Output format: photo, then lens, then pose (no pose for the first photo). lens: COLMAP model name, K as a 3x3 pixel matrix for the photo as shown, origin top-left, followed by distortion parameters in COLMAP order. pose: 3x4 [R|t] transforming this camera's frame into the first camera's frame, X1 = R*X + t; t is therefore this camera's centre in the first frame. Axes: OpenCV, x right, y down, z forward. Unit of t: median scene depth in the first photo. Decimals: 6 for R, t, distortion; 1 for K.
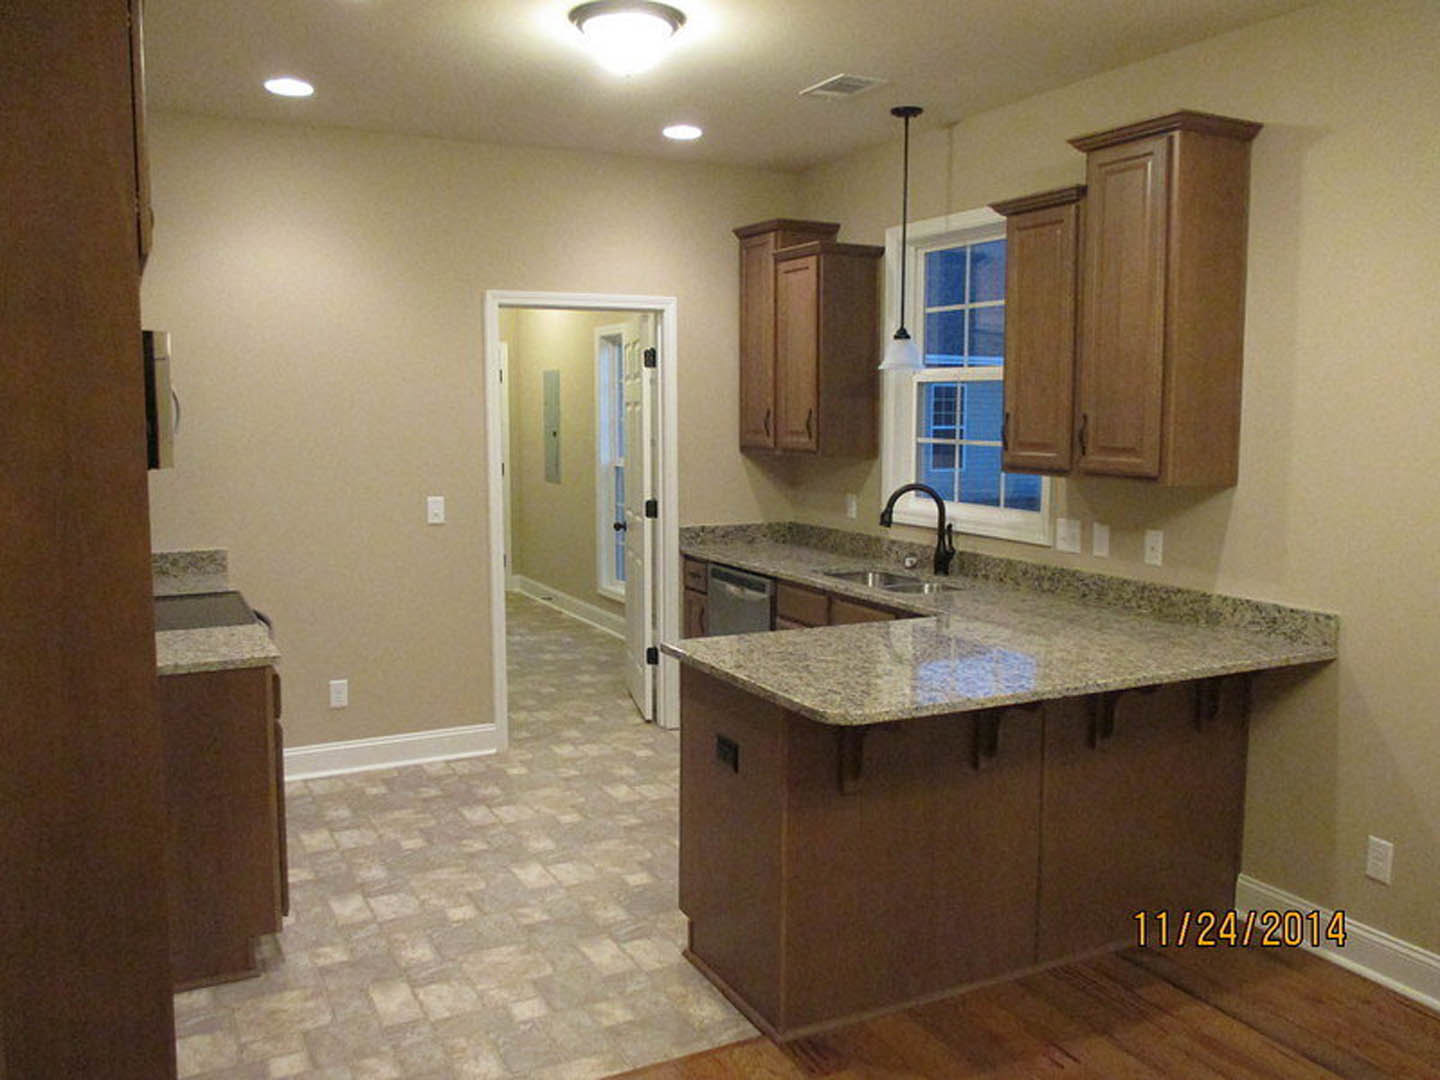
lens RADIAL K [[1204.7, 0, 729.1], [0, 1204.7, 536.3], [0, 0, 1]] dist [-0.030352, 0.011386]
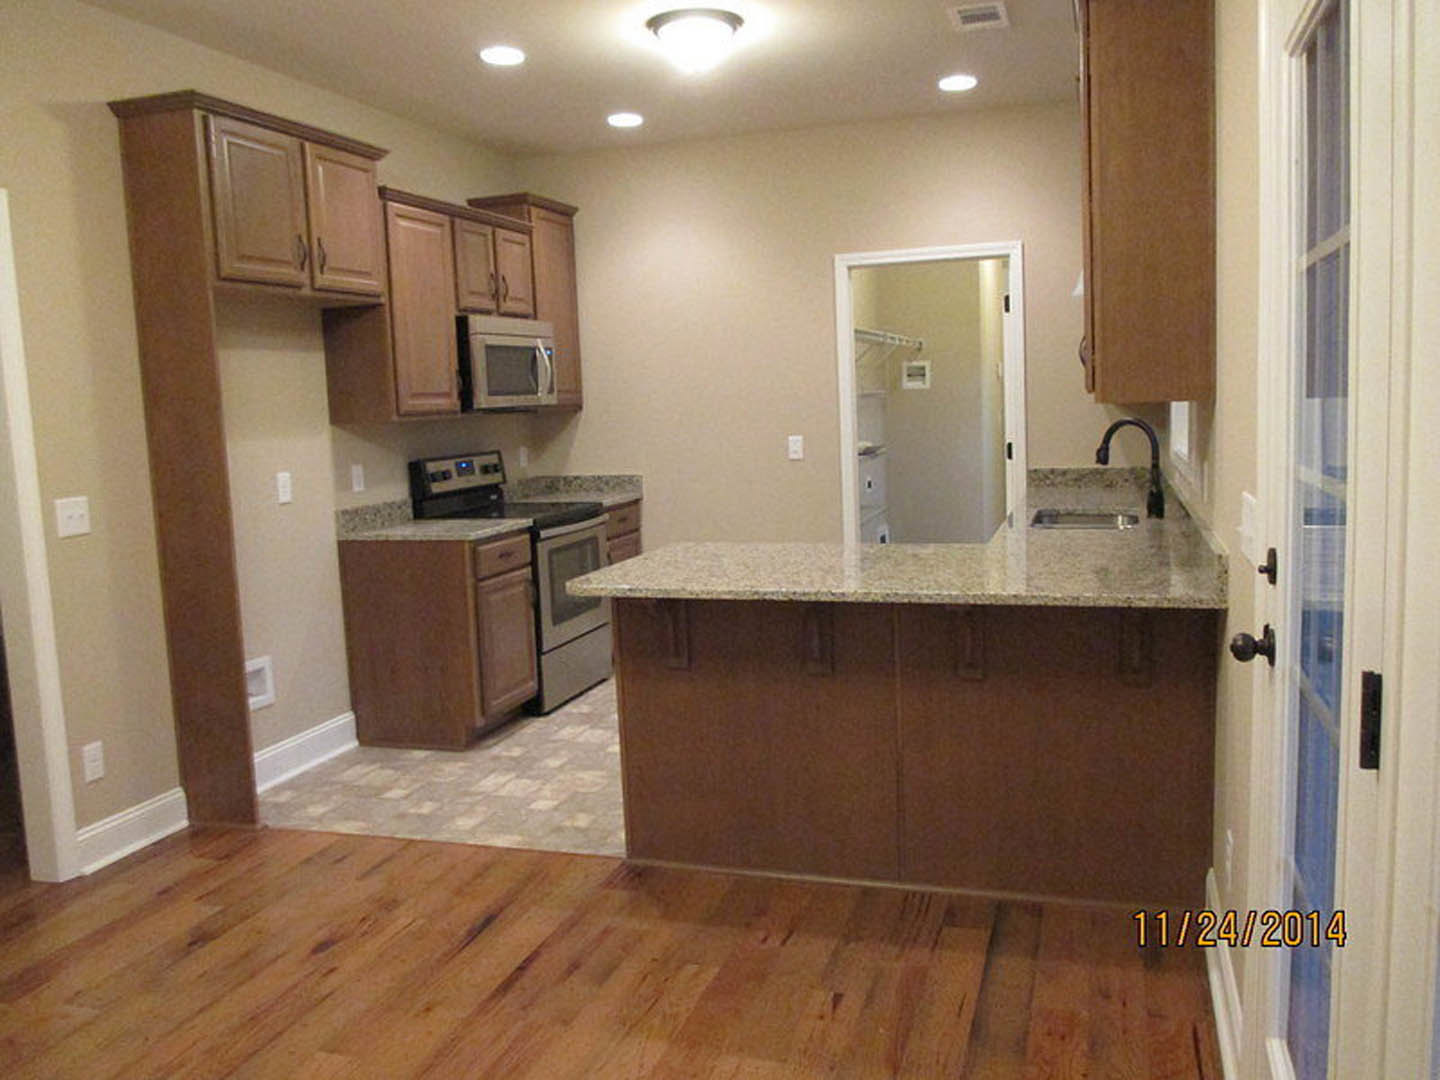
lens RADIAL K [[1204.7, 0, 734.5], [0, 1204.7, 541.3], [0, 0, 1]] dist [-0.030352, 0.011386]
pose [[0.704585, 0.058057, -0.707241, 0.856342], [-0.039996, 0.998312, 0.042106, 0.034897], [0.708491, -0.001380, 0.705718, 0.193840]]
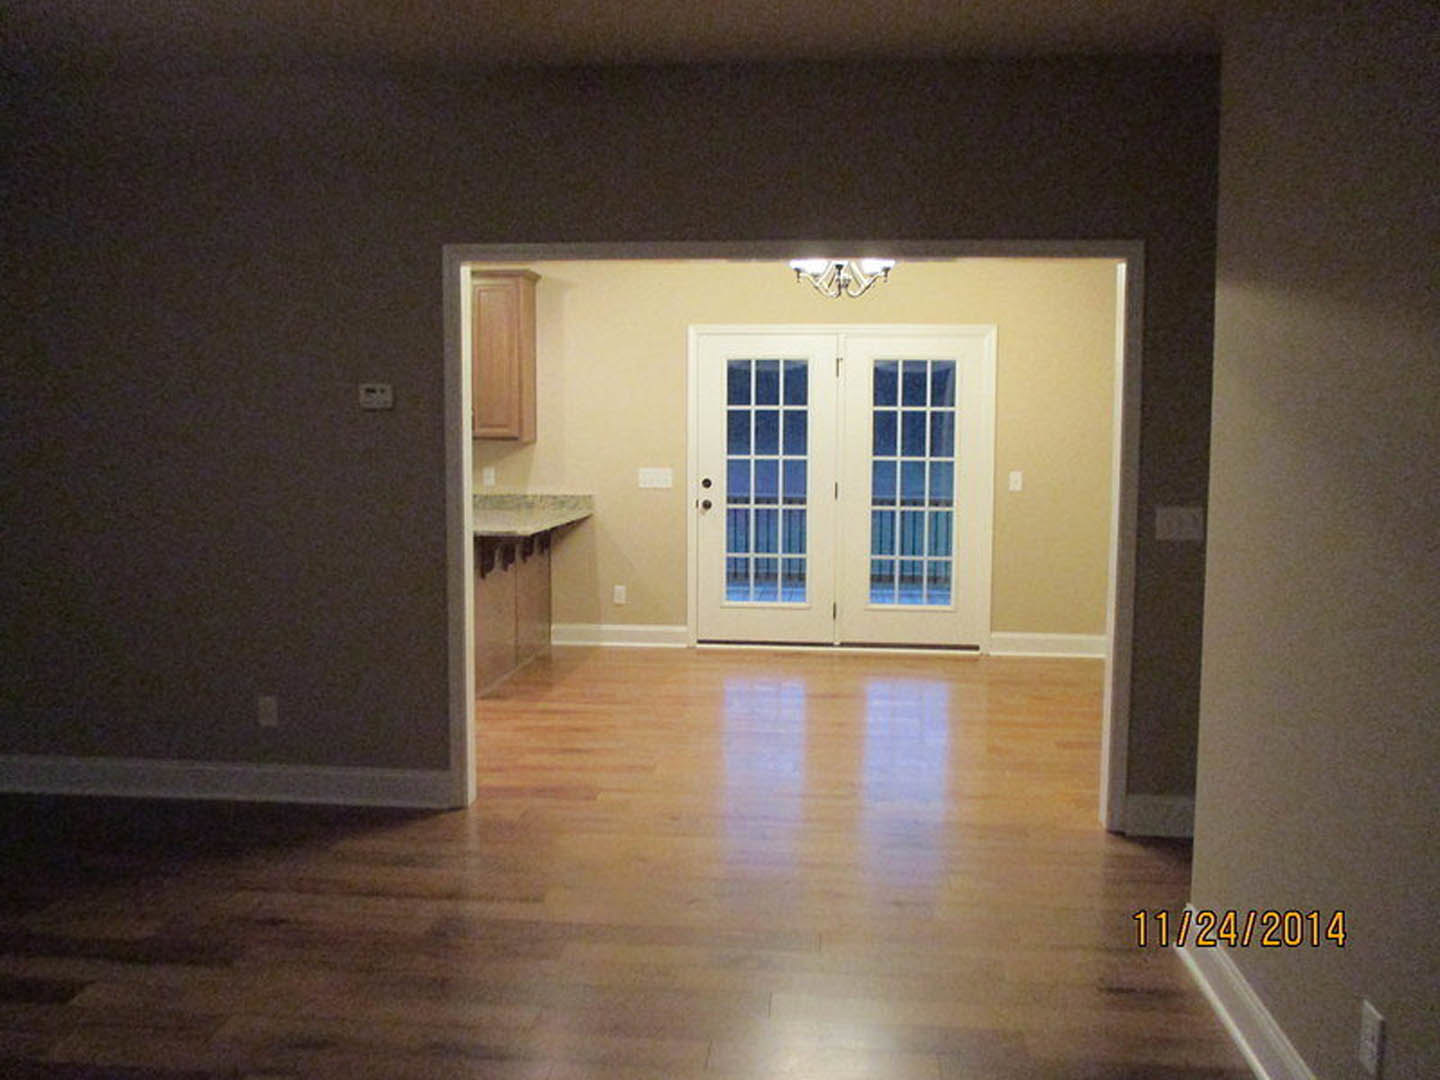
lens RADIAL K [[1204.7, 0, 720.9], [0, 1204.7, 537.7], [0, 0, 1]] dist [-0.030352, 0.011386]
pose [[0.562929, -0.078757, 0.822745, -1.163997], [0.087645, 0.995525, 0.035329, 0.079855], [-0.821845, 0.052222, 0.567312, -0.475182]]
